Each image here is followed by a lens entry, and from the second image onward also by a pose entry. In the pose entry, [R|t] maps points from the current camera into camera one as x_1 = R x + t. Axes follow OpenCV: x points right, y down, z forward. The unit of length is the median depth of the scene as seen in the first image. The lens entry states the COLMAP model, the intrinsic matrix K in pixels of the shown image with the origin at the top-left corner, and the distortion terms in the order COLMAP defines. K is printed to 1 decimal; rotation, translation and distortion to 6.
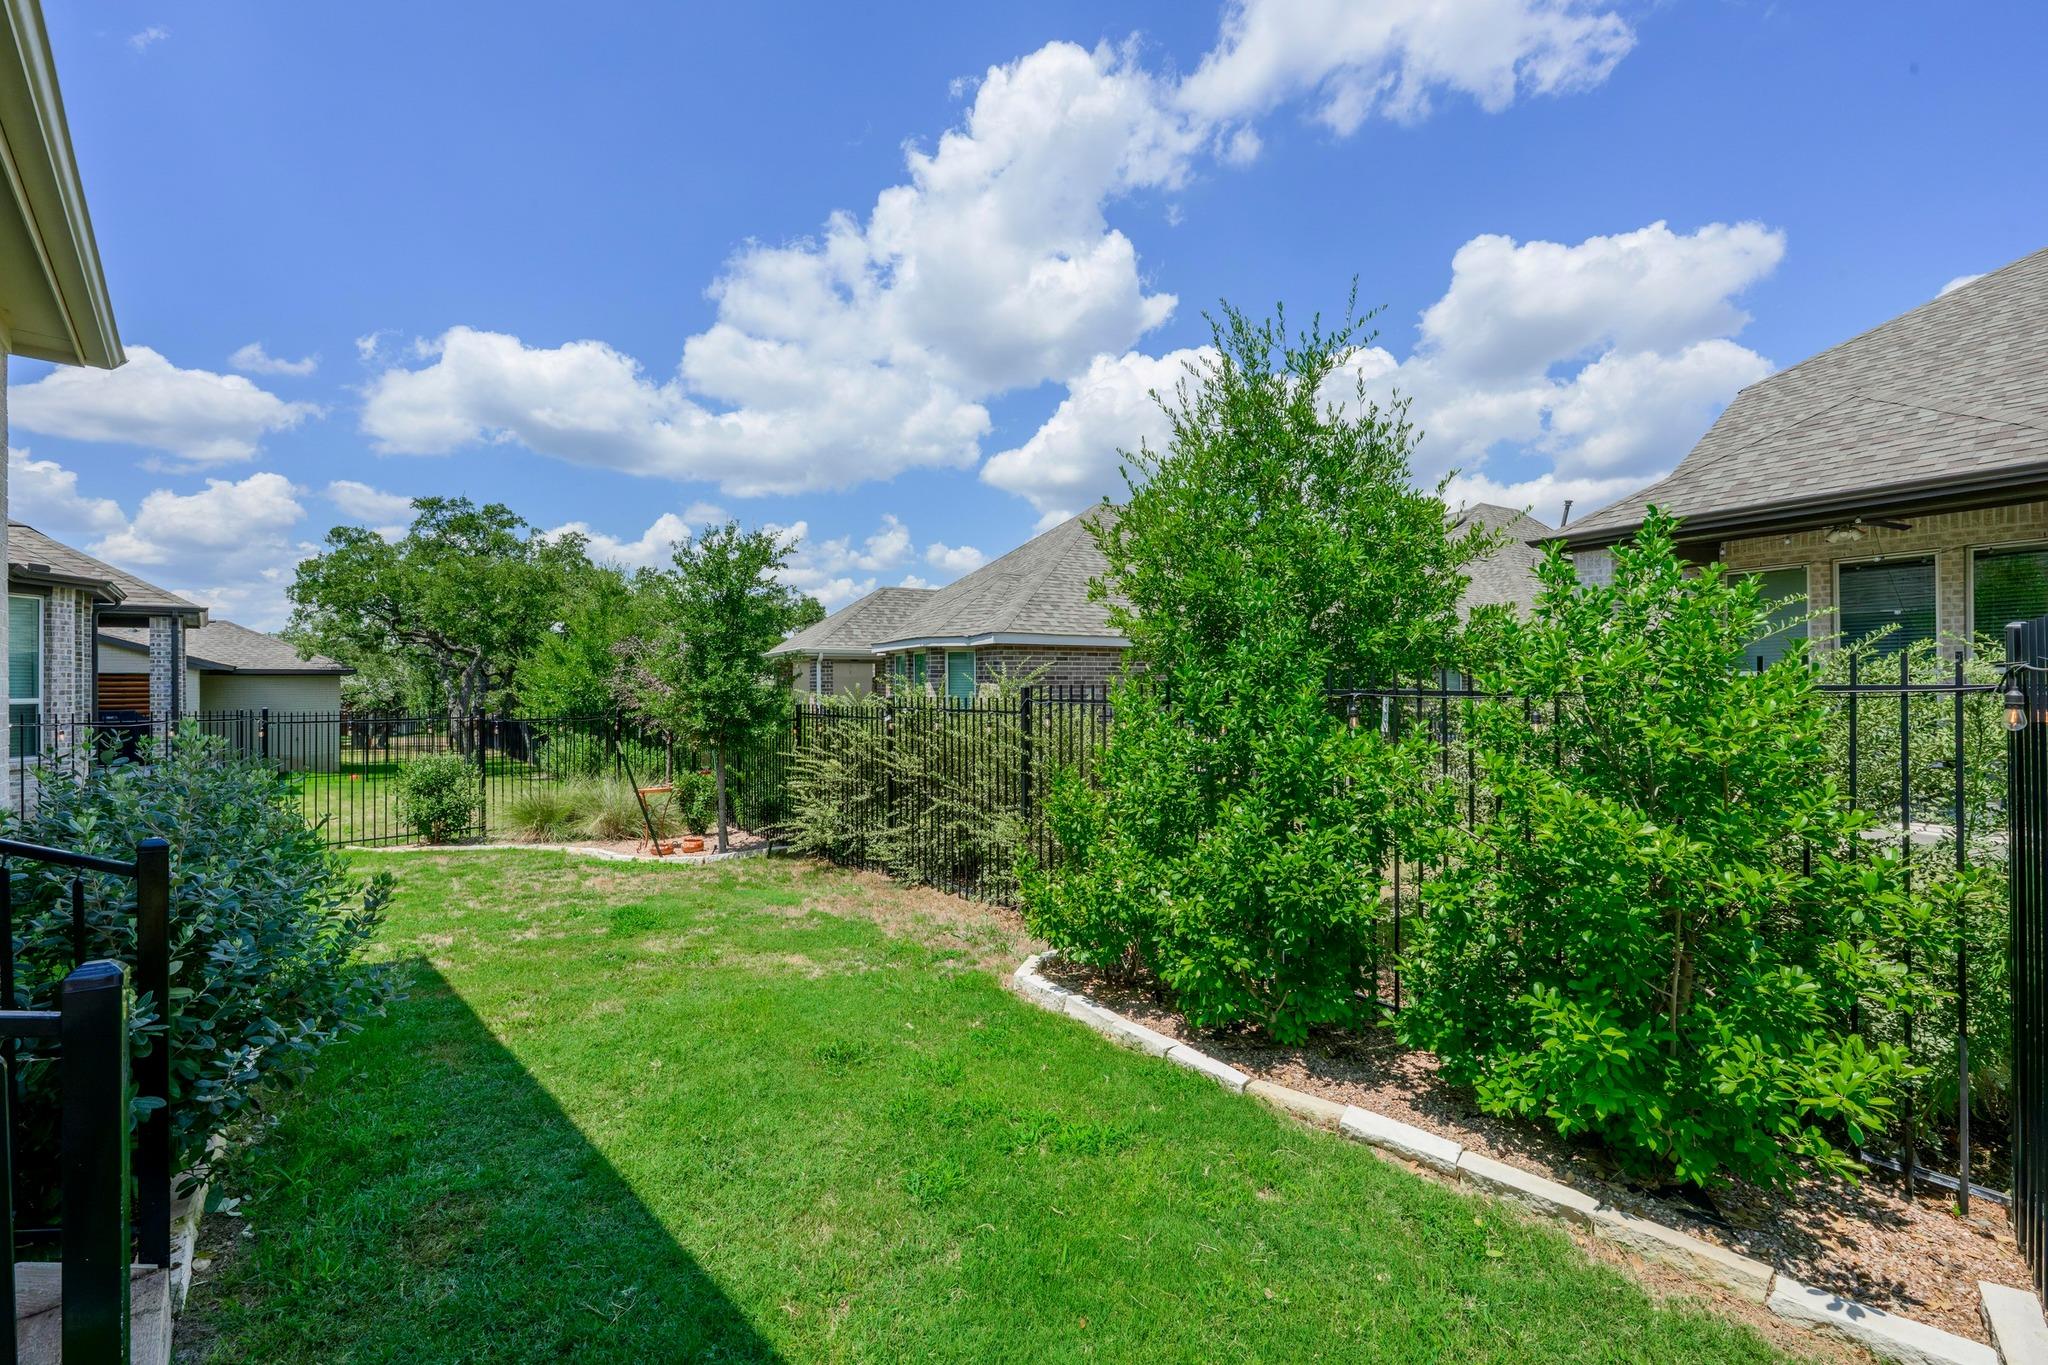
lens RADIAL K [[817.5, 0, 1023.5], [0, 817.5, 686.2], [0, 0, 1]] dist [-0.000357, -0.000295]
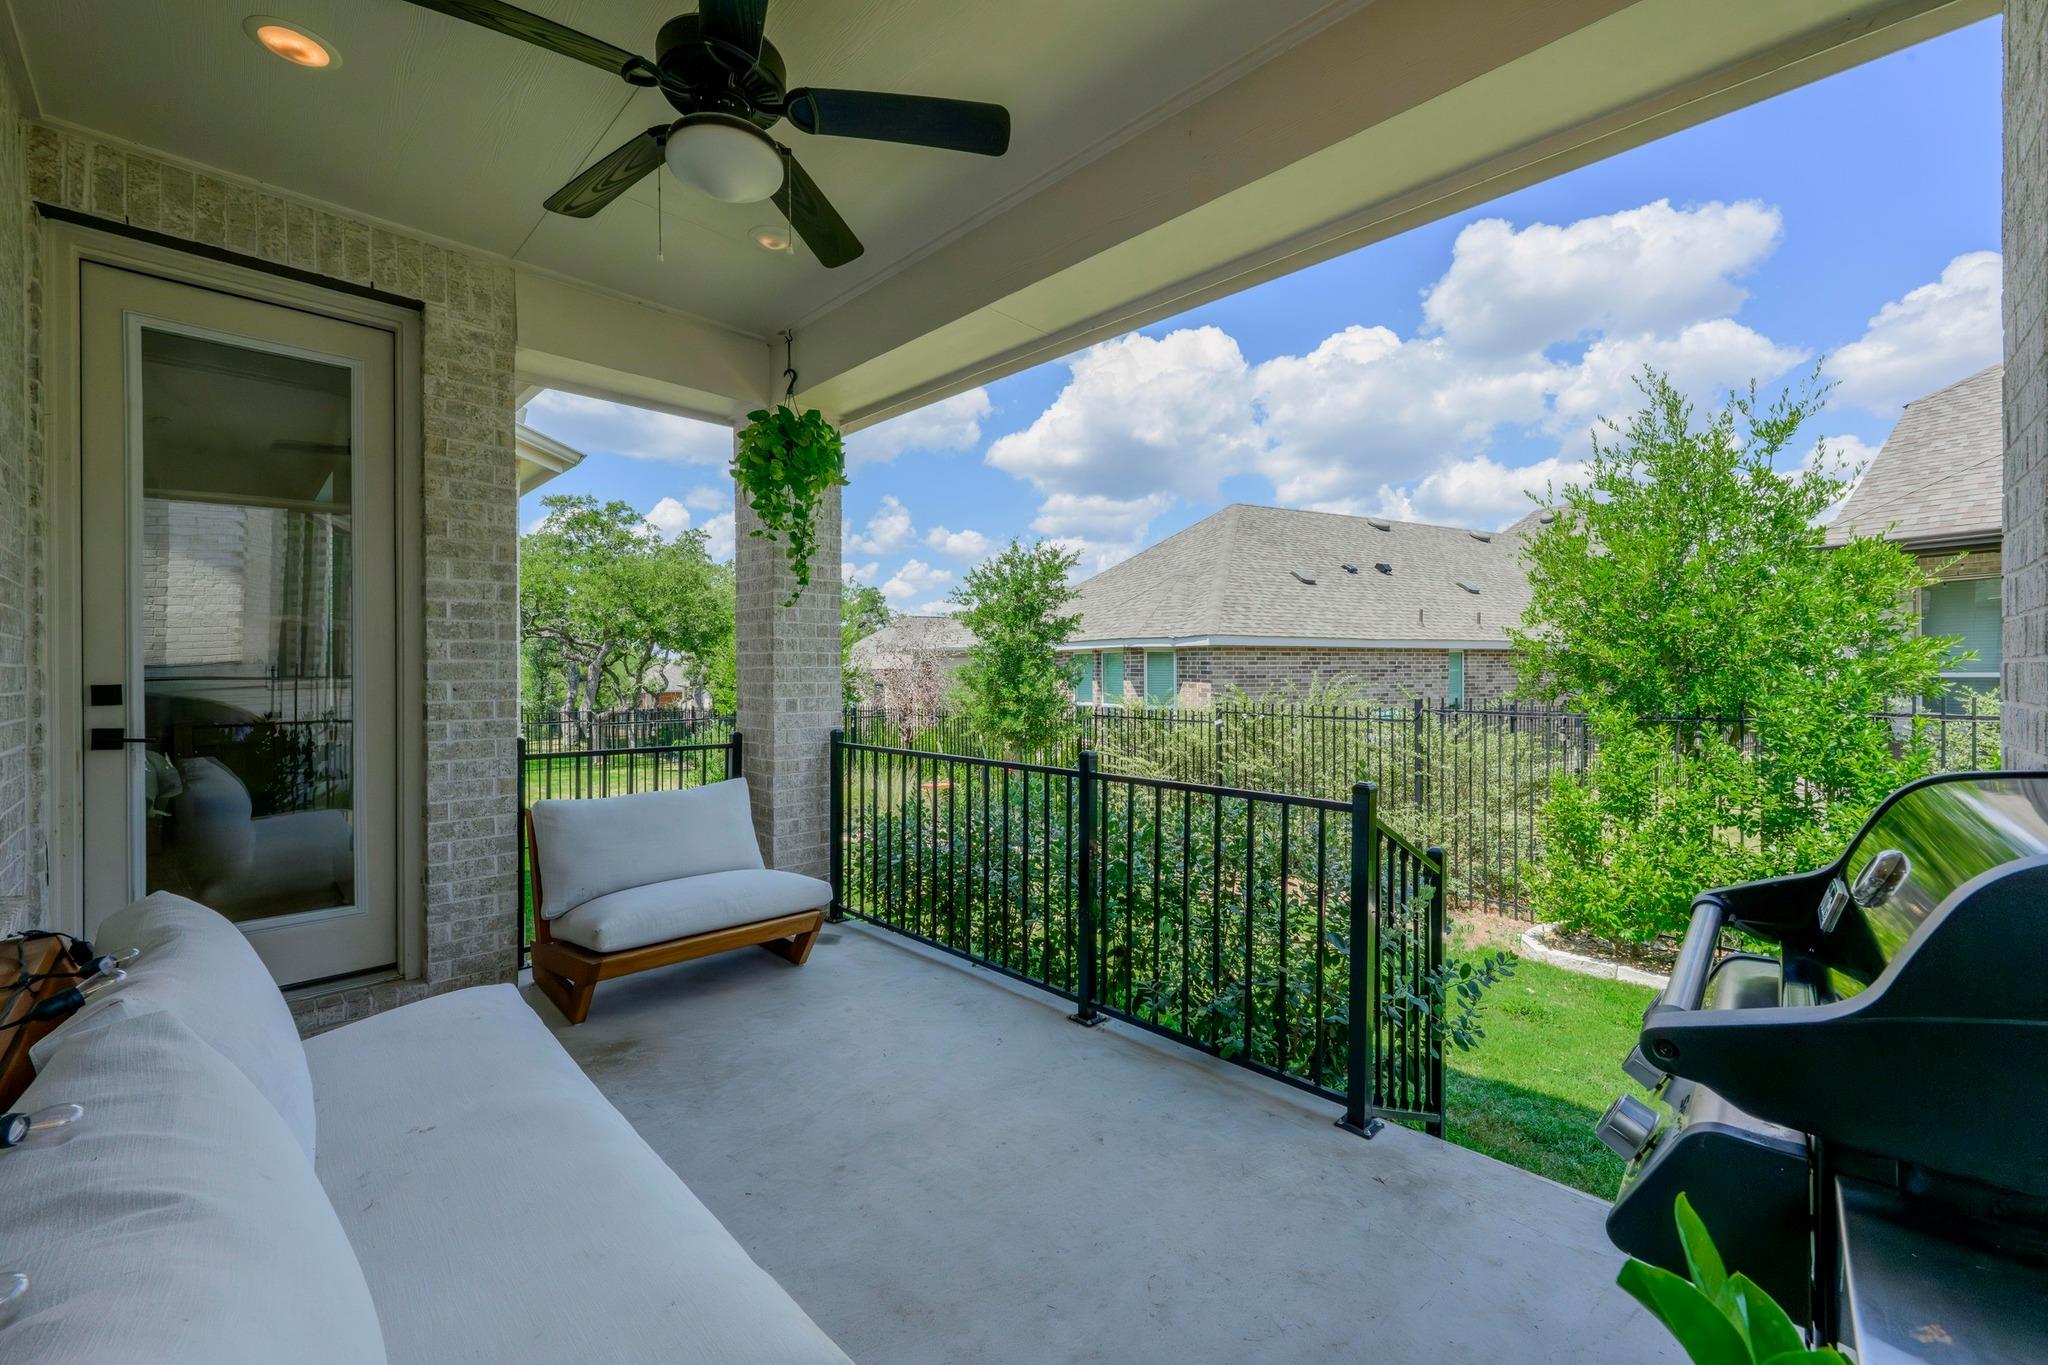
lens RADIAL K [[817.5, 0, 1027.5], [0, 817.5, 679.9], [0, 0, 1]] dist [-0.000357, -0.000295]
pose [[0.999999, -0.001405, 0.000903, -0.249290], [0.001394, 0.999929, 0.011811, -0.018002], [-0.000920, -0.011810, 0.999930, -0.060079]]
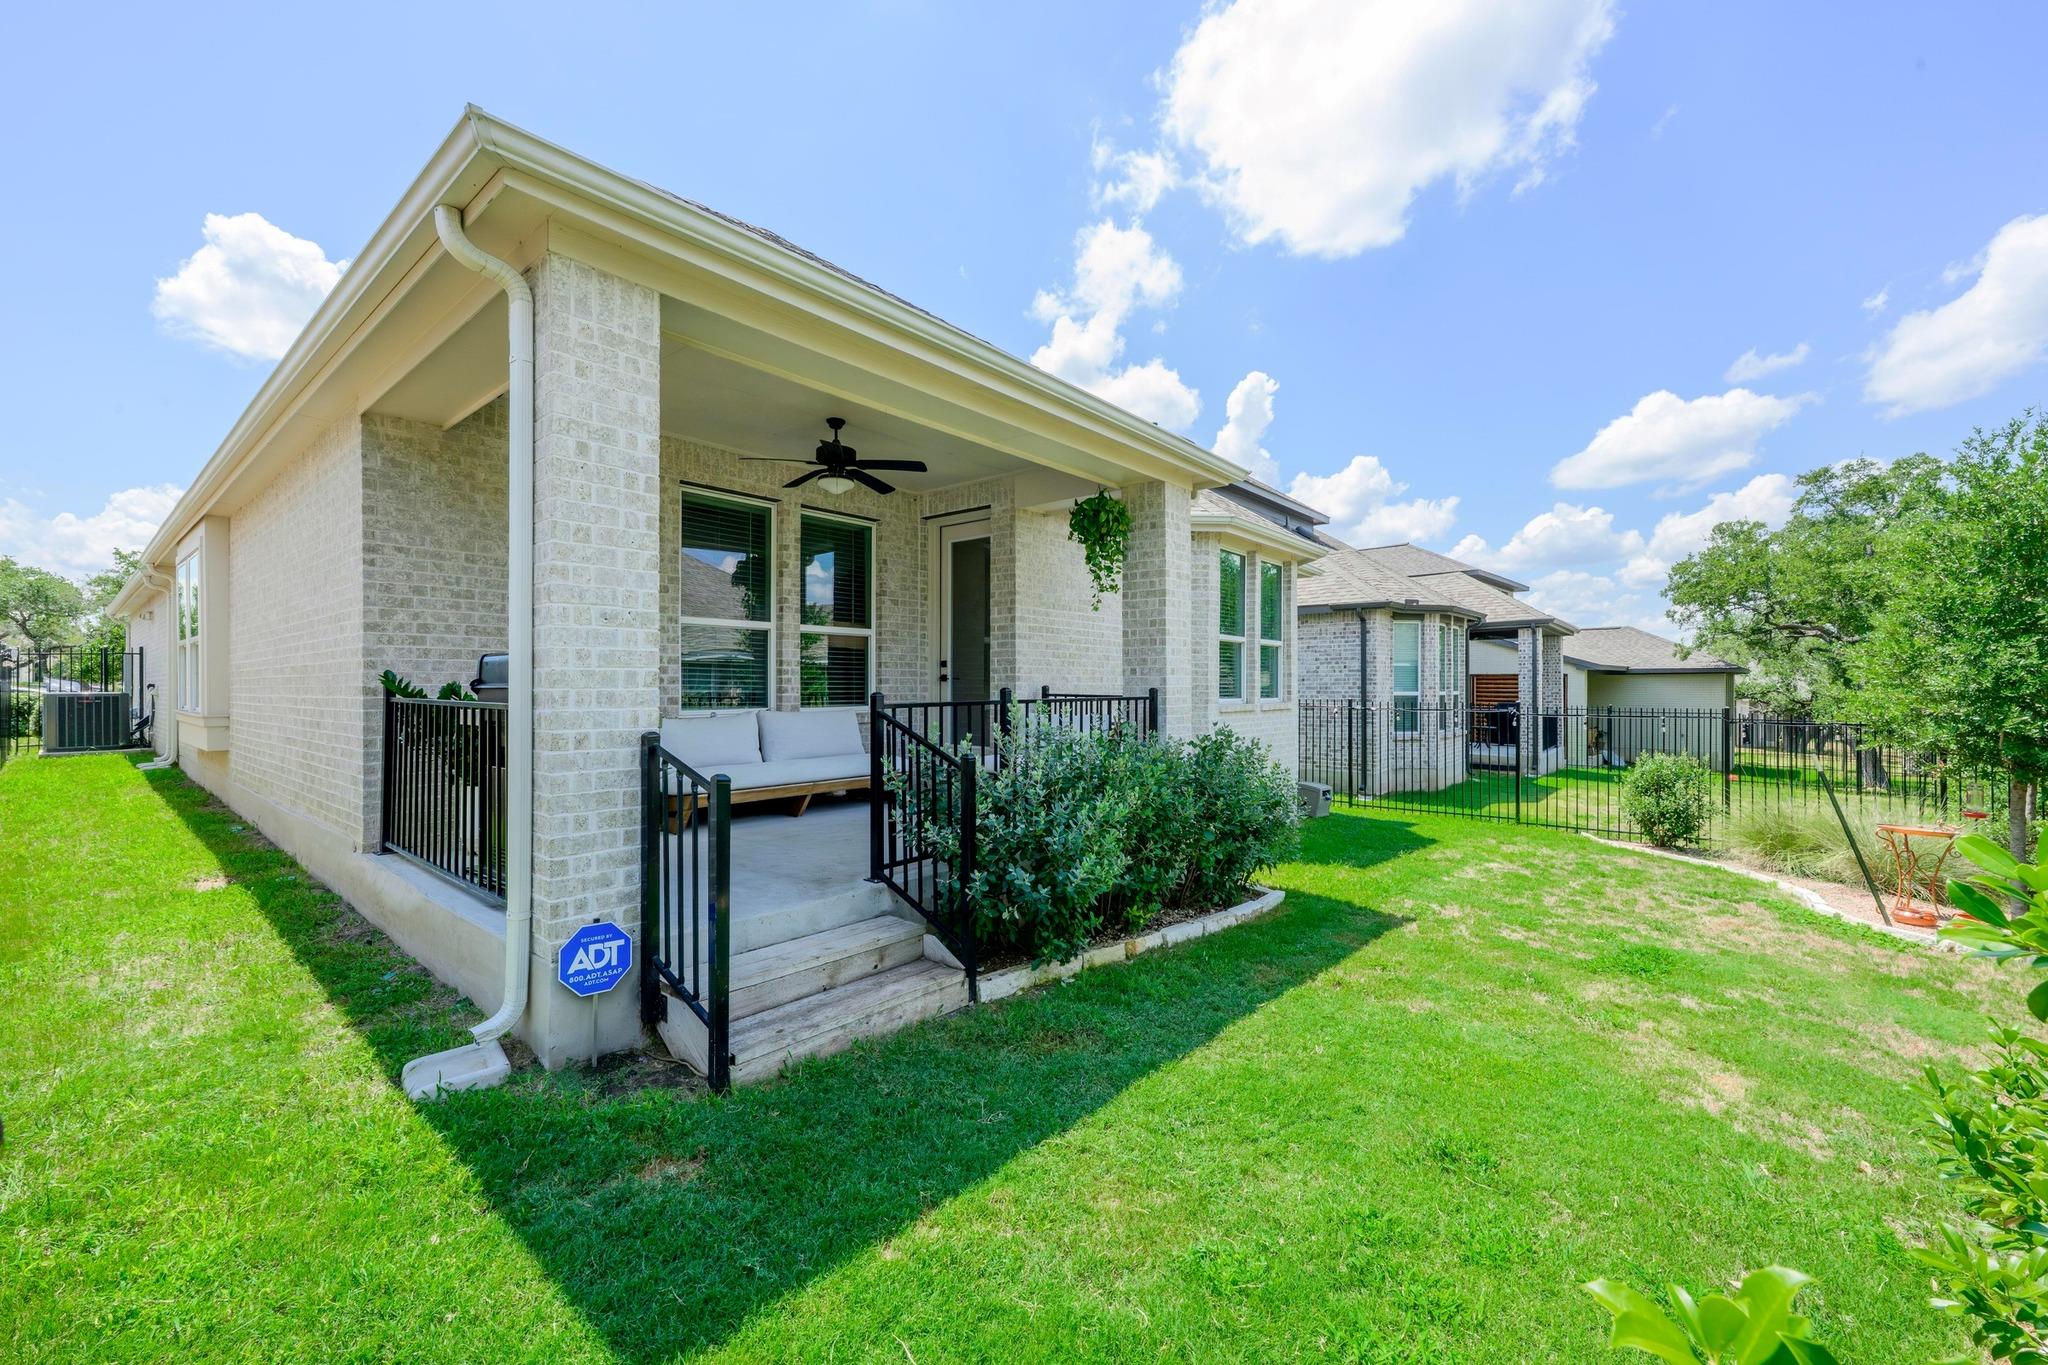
lens RADIAL K [[817.5, 0, 1026.6], [0, 817.5, 679.2], [0, 0, 1]] dist [-0.000357, -0.000295]
pose [[0.084721, -0.006486, -0.996384, 0.137692], [-0.001588, 0.999977, -0.006644, 0.002808], [0.996403, 0.002145, 0.084708, 0.143324]]
